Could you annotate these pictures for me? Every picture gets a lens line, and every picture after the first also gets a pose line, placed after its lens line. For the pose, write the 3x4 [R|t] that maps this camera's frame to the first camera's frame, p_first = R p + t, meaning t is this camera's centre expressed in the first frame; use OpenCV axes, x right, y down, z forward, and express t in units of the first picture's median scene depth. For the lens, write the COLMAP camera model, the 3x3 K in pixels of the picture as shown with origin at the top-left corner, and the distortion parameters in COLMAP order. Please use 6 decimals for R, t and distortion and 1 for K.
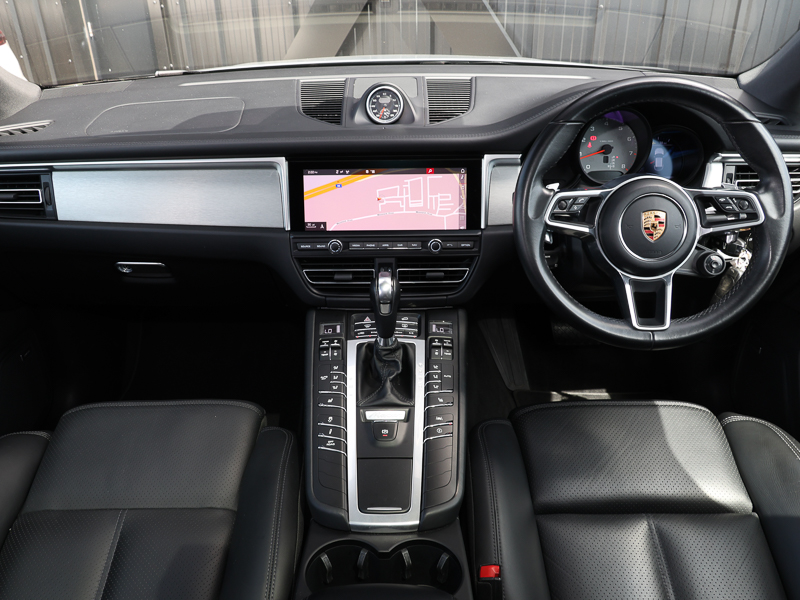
lens RADIAL K [[641.8, 0, 383.9], [0, 641.8, 288.2], [0, 0, 1]] dist [0.000512, -0.003009]
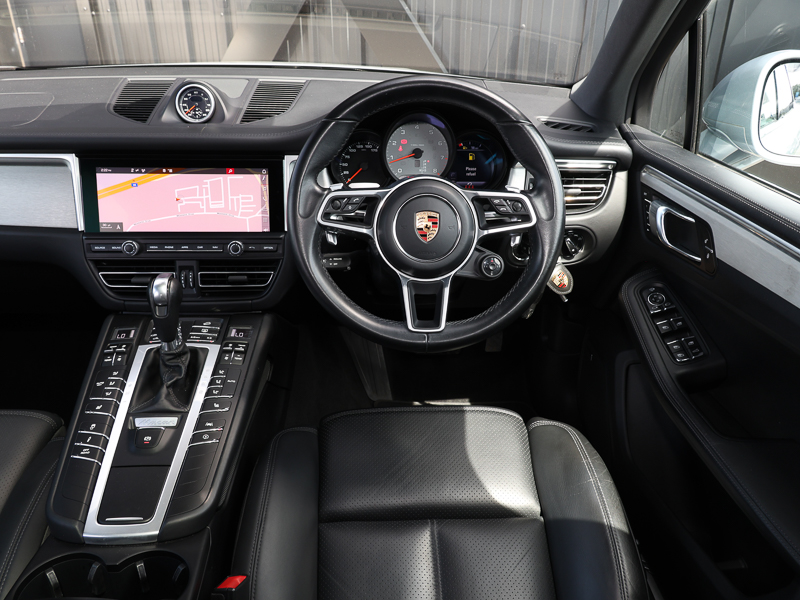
lens RADIAL K [[639.4, 0, 400.0], [0, 639.4, 300.0], [0, 0, 1]] dist [0.012363, -0.001549]
pose [[0.997619, 0.002870, 0.068914, 0.277465], [-0.002084, 0.999932, -0.011475, 0.024489], [-0.068942, 0.011304, 0.997557, 0.018401]]
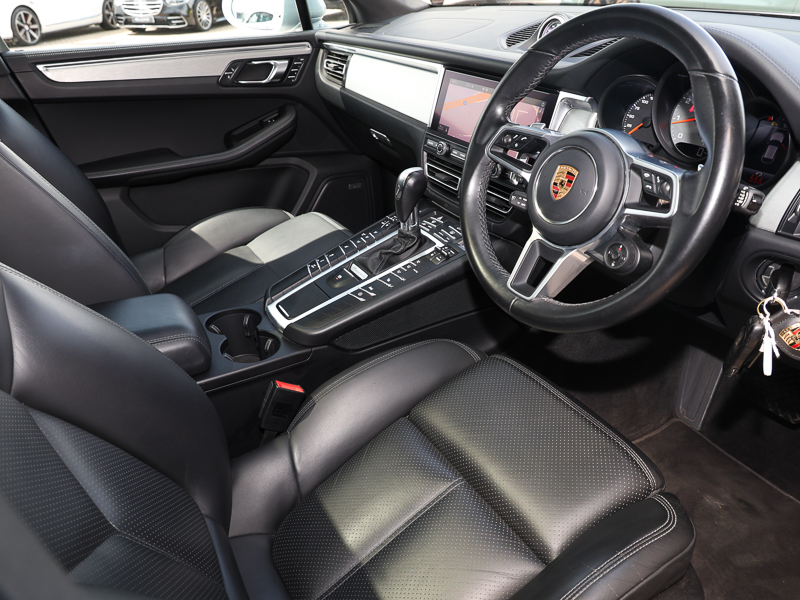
lens RADIAL K [[641.8, 0, 383.9], [0, 641.8, 288.2], [0, 0, 1]] dist [0.000512, -0.003009]
pose [[0.506854, 0.406098, -0.760383, 0.905446], [-0.369504, 0.899288, 0.233980, -0.074397], [0.778823, 0.162371, 0.605863, 0.277299]]
